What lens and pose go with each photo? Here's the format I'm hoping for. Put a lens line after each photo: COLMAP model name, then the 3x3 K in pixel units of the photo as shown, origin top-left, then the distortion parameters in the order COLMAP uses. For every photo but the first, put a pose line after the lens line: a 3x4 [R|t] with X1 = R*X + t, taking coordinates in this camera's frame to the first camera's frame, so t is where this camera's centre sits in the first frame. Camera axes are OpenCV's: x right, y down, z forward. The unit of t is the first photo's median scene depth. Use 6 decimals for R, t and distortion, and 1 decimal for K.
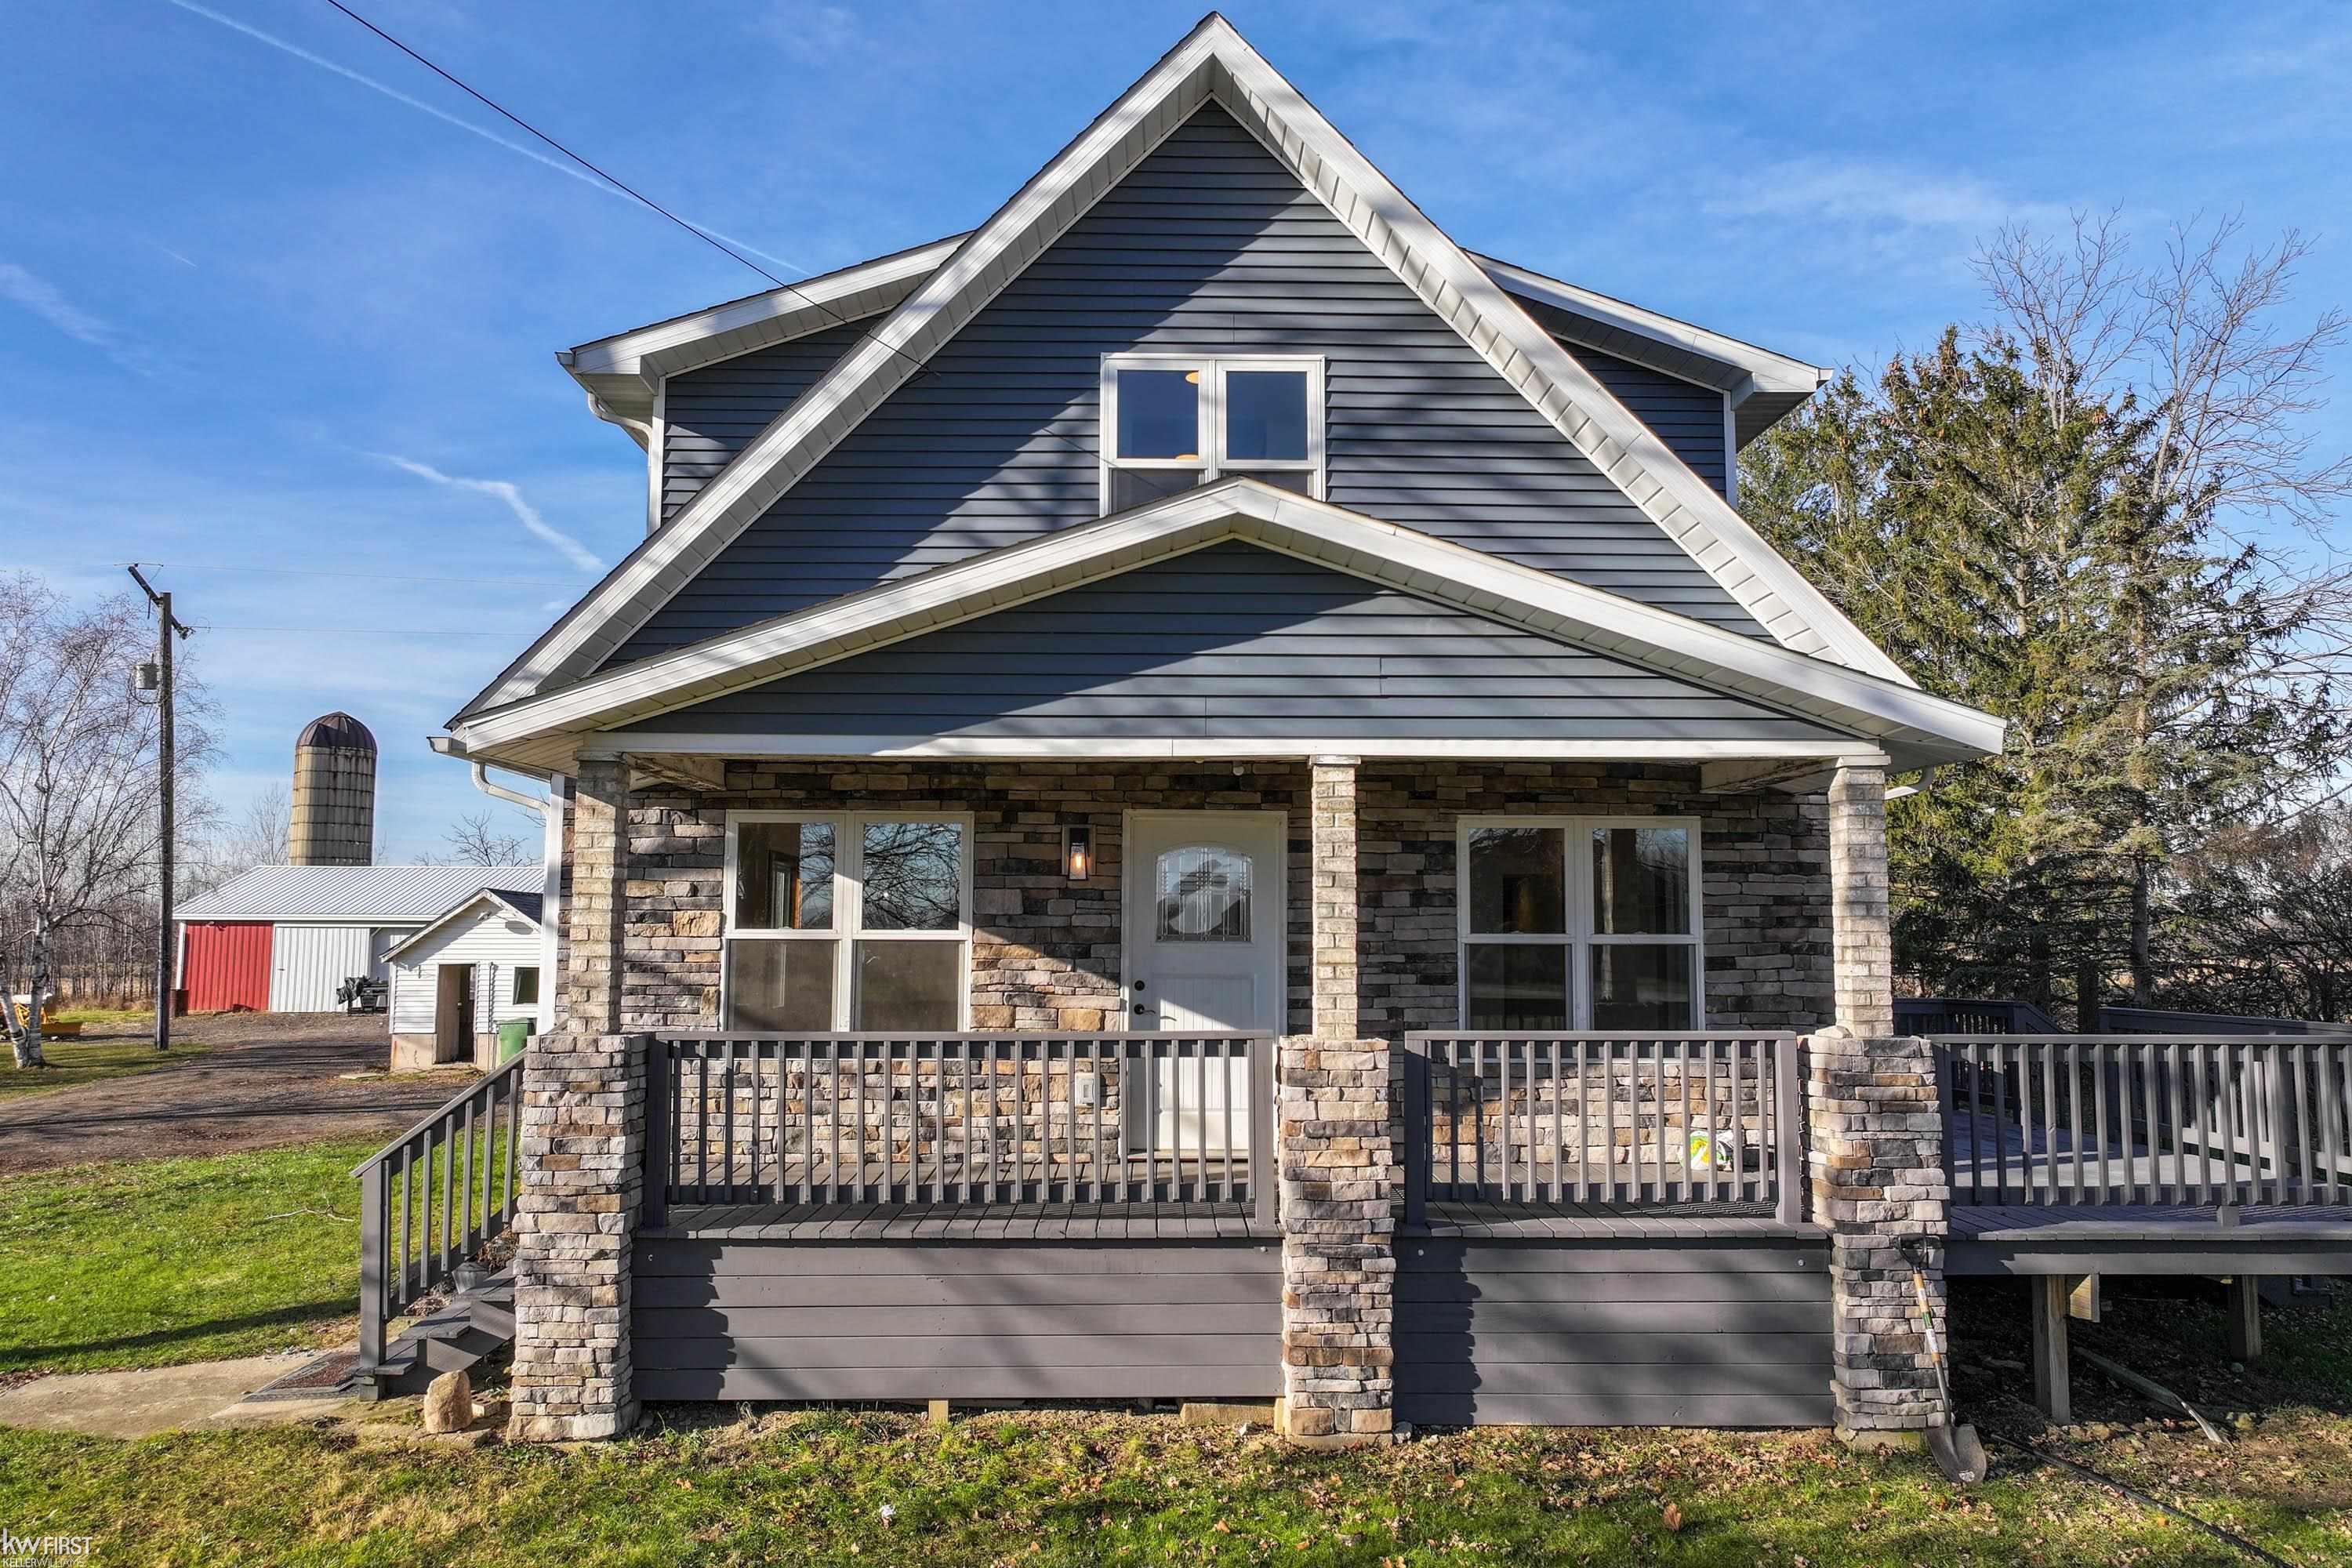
lens RADIAL K [[1657.6, 0, 1172.4], [0, 1657.6, 788.1], [0, 0, 1]] dist [0.007418, 0.006324]
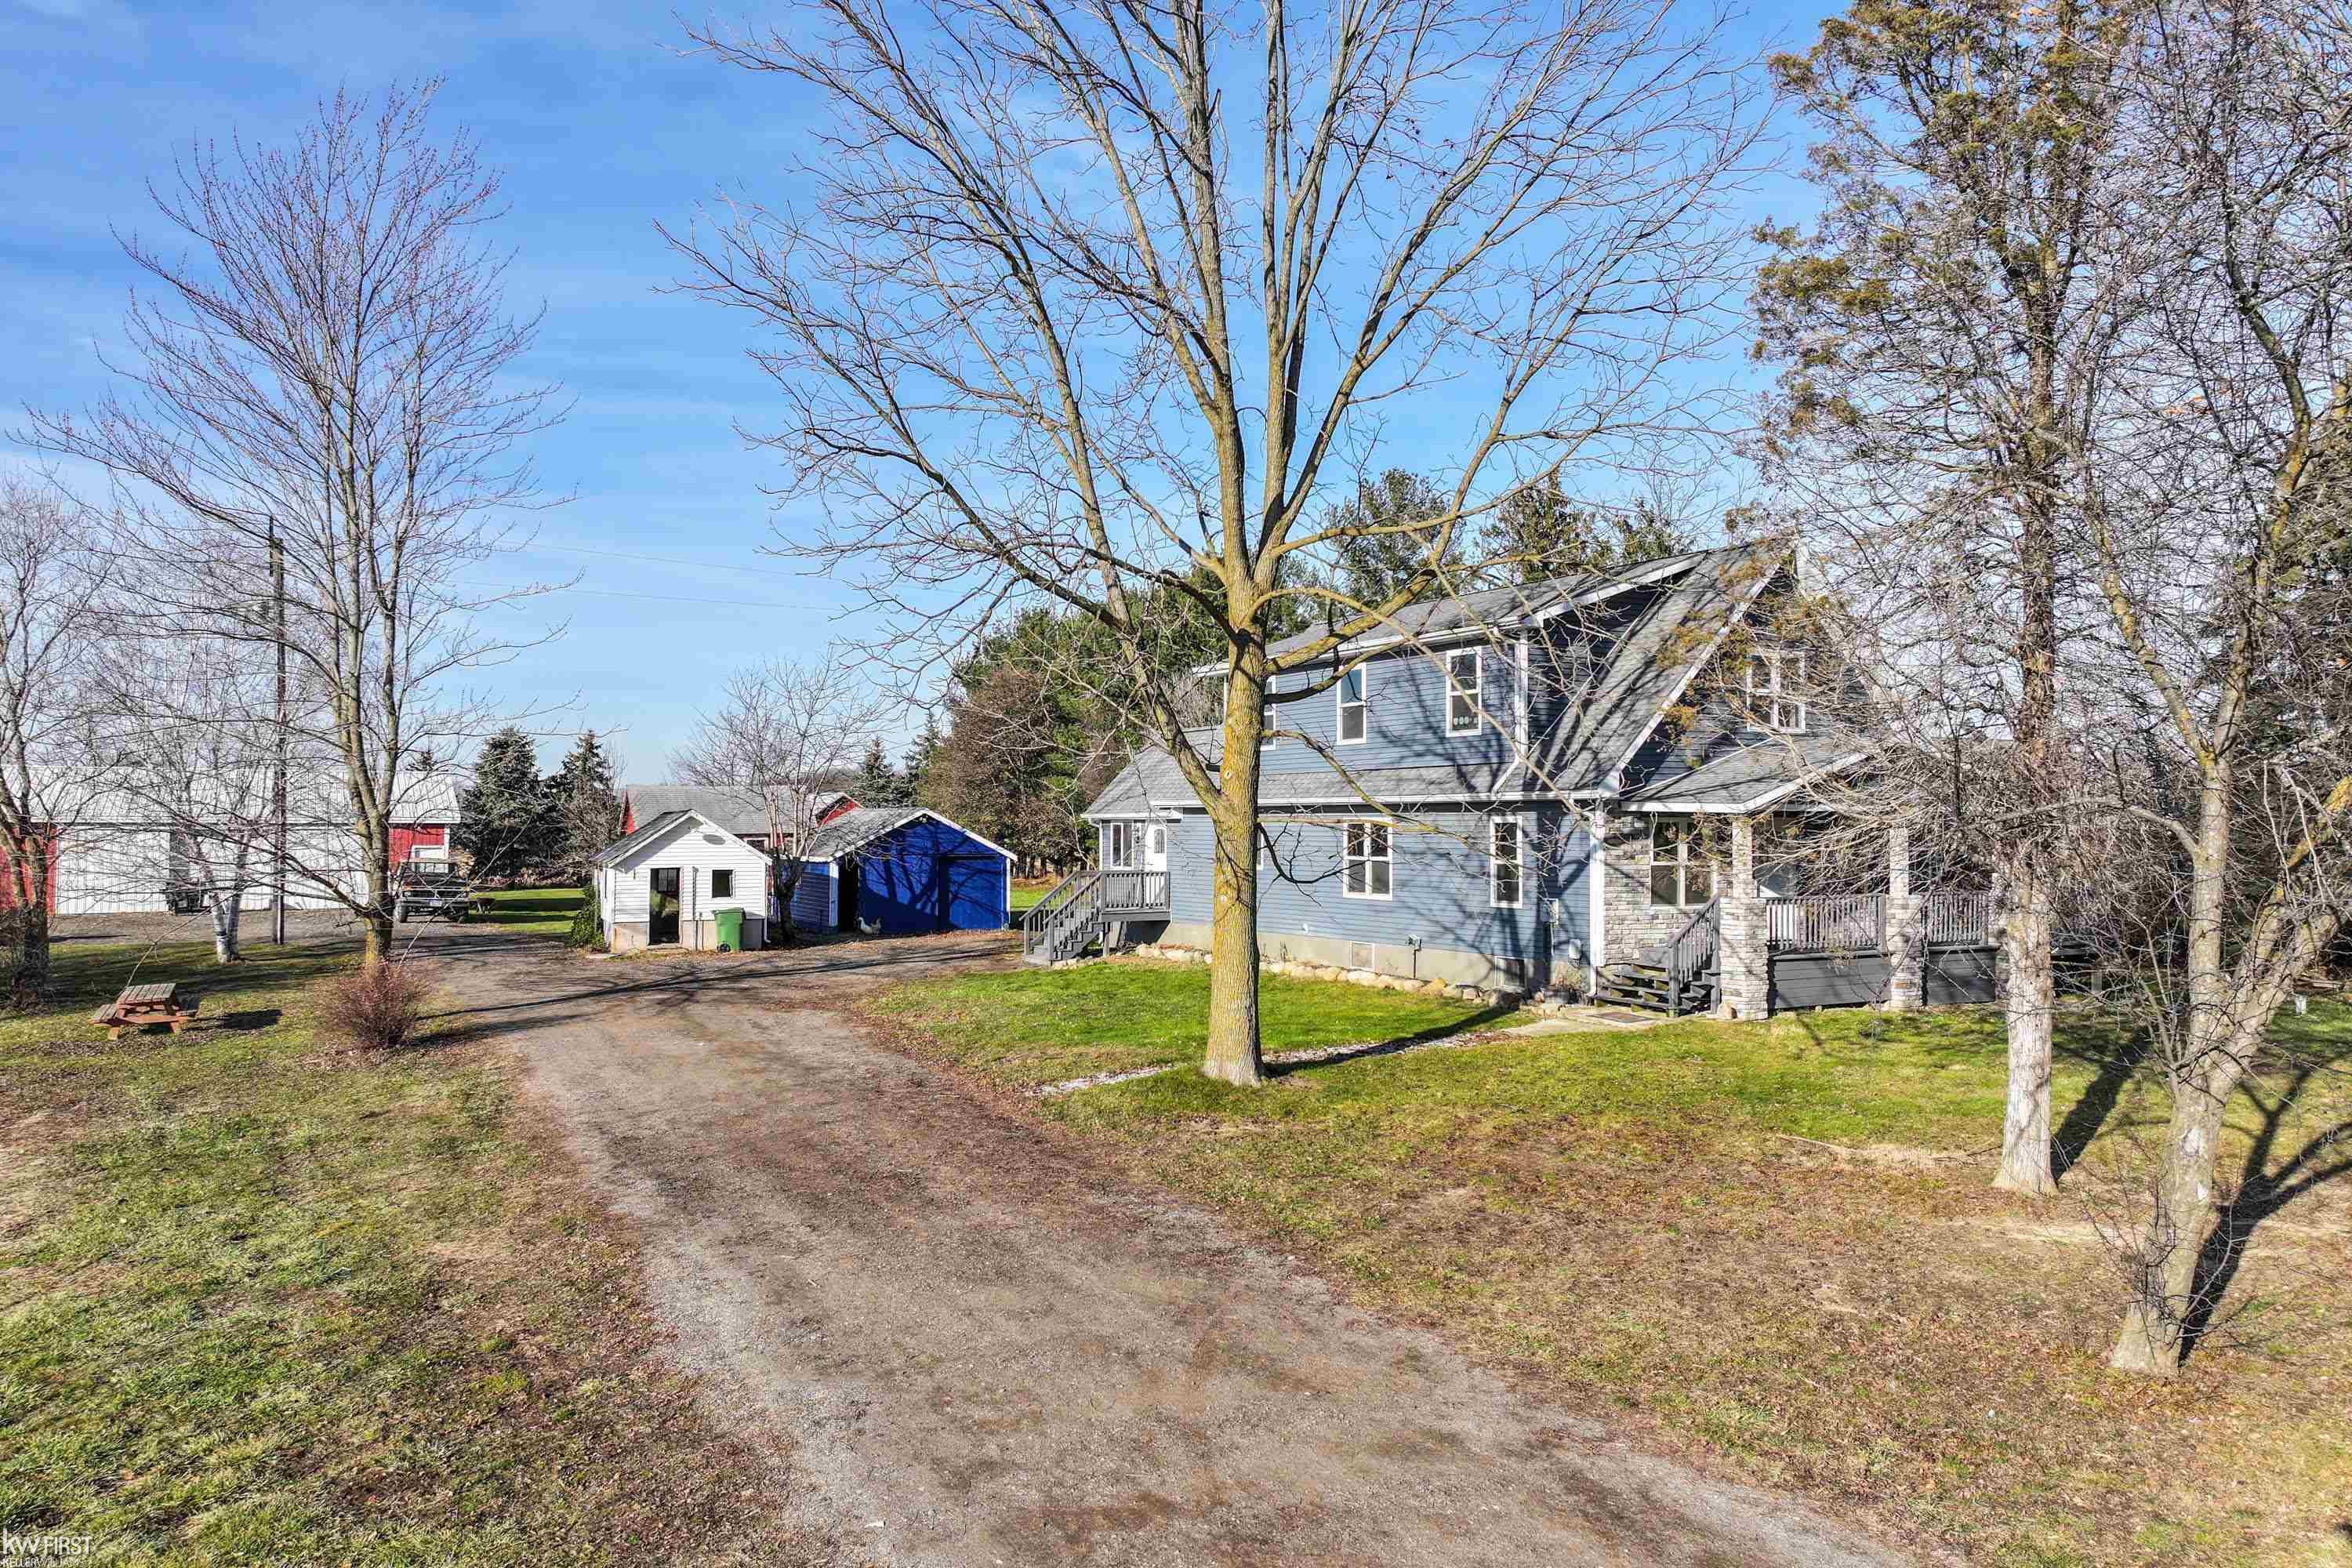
lens RADIAL K [[1657.6, 0, 1181.5], [0, 1657.6, 788.3], [0, 0, 1]] dist [0.007418, 0.006324]
pose [[0.874564, 0.012183, 0.484757, -0.706701], [-0.046422, 0.997196, 0.058690, -0.049383], [-0.482683, -0.073831, 0.872678, -0.308825]]
